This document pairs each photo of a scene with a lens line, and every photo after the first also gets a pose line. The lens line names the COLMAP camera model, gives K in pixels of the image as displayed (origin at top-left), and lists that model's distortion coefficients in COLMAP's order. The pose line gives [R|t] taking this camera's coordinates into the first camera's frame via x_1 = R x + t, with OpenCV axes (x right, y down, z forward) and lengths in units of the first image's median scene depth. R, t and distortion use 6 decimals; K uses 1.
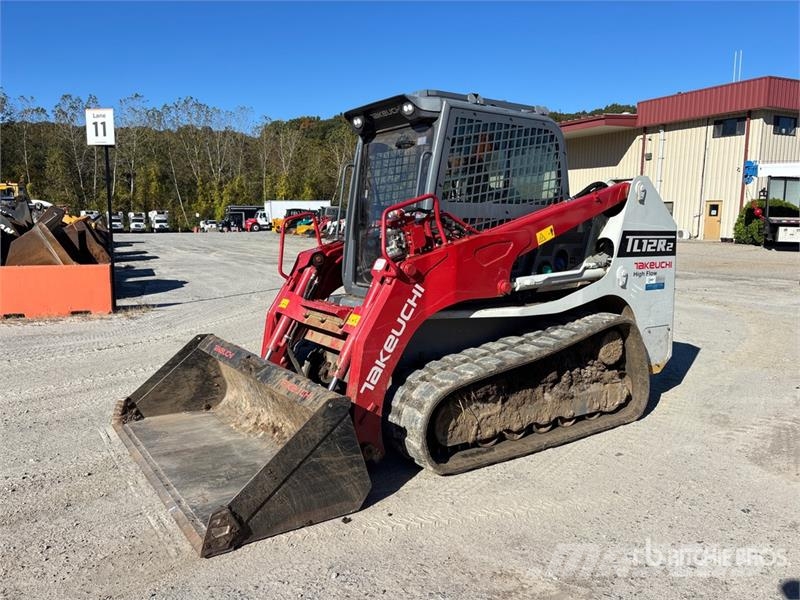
lens RADIAL K [[611.0, 0, 397.4], [0, 611.0, 295.1], [0, 0, 1]] dist [0.048161, -0.060198]
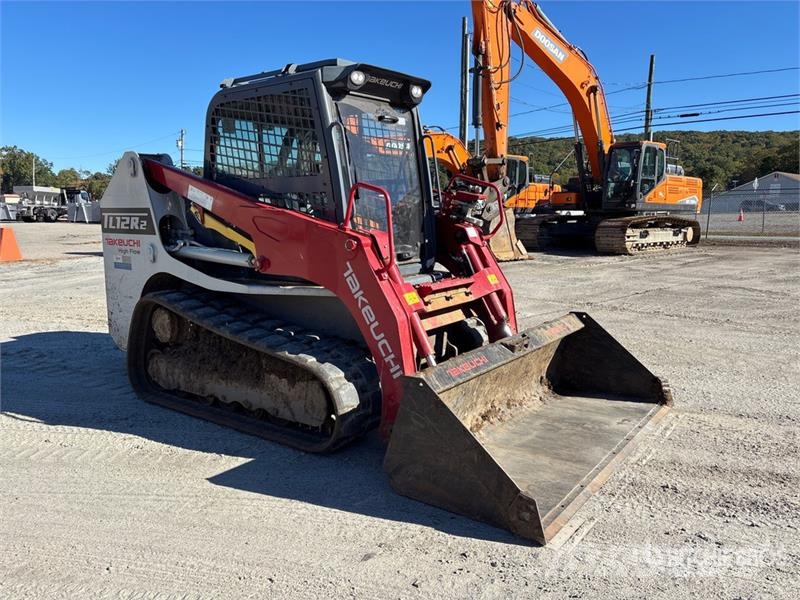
lens RADIAL K [[615.0, 0, 395.5], [0, 615.0, 286.3], [0, 0, 1]] dist [0.021066, -0.001697]
pose [[0.313534, 0.132864, -0.940236, 1.607824], [-0.075892, 0.990502, 0.114660, -0.135447], [0.946539, 0.035407, 0.320640, 1.173322]]
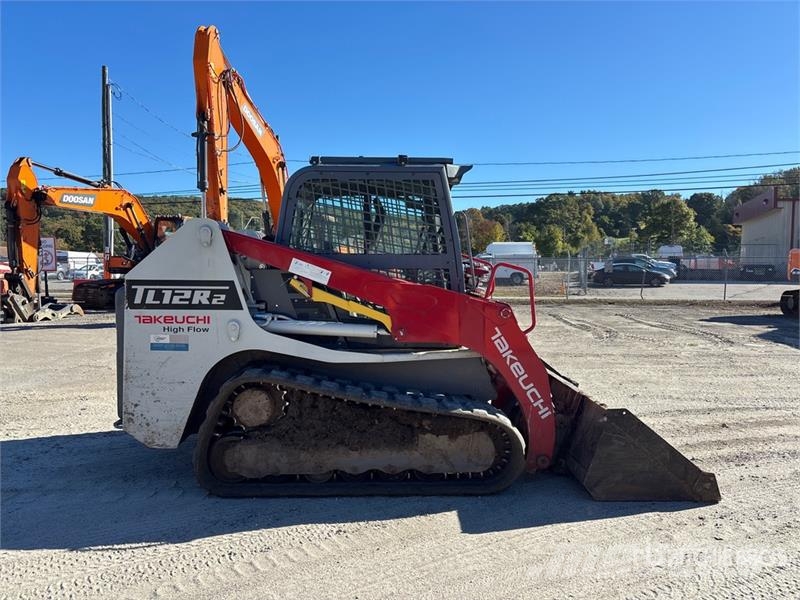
lens RADIAL K [[611.0, 0, 397.4], [0, 611.0, 295.1], [0, 0, 1]] dist [0.048161, -0.060198]
pose [[0.838755, 0.047232, -0.542457, 1.220279], [-0.066294, 0.997678, -0.015636, -0.096389], [0.540459, 0.049077, 0.839938, 0.465320]]
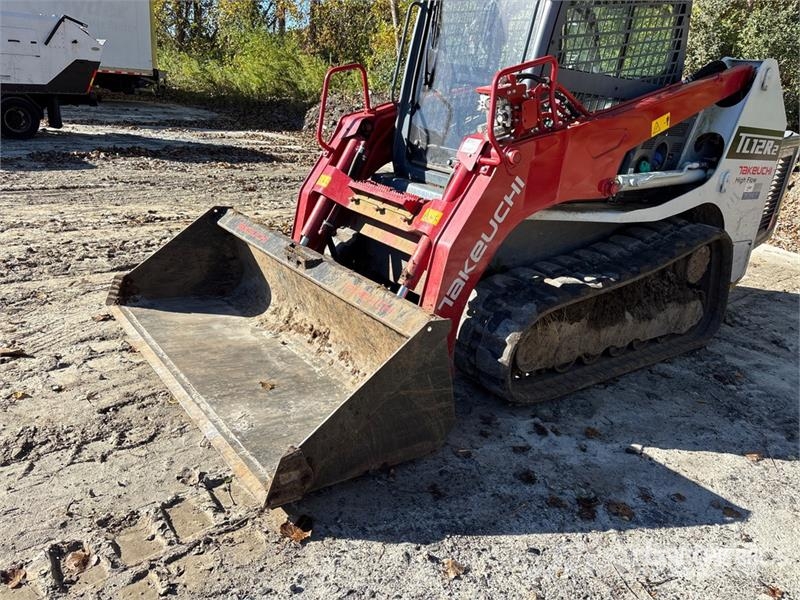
lens RADIAL K [[589.9, 0, 400.0], [0, 589.9, 300.0], [0, 0, 1]] dist [0.008819, -0.000314]
pose [[0.995509, 0.069524, 0.064257, -0.127746], [-0.082210, 0.971440, 0.222589, -0.017454], [-0.046947, -0.226872, 0.972792, 0.192257]]
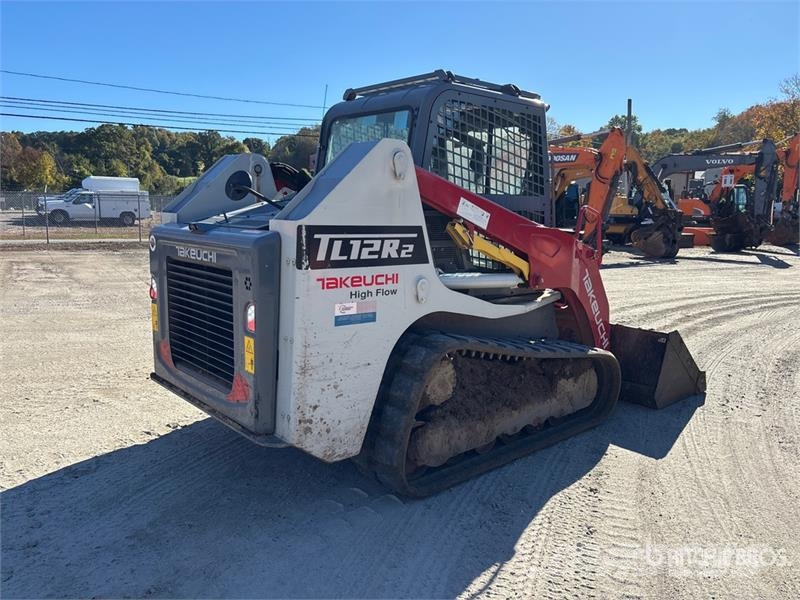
lens RADIAL K [[611.0, 0, 397.4], [0, 611.0, 295.1], [0, 0, 1]] dist [0.048161, -0.060198]
pose [[0.991675, 0.017382, 0.127588, 0.387027], [-0.023725, 0.998548, 0.048368, -0.069220], [-0.126562, -0.050992, 0.990647, 0.398745]]
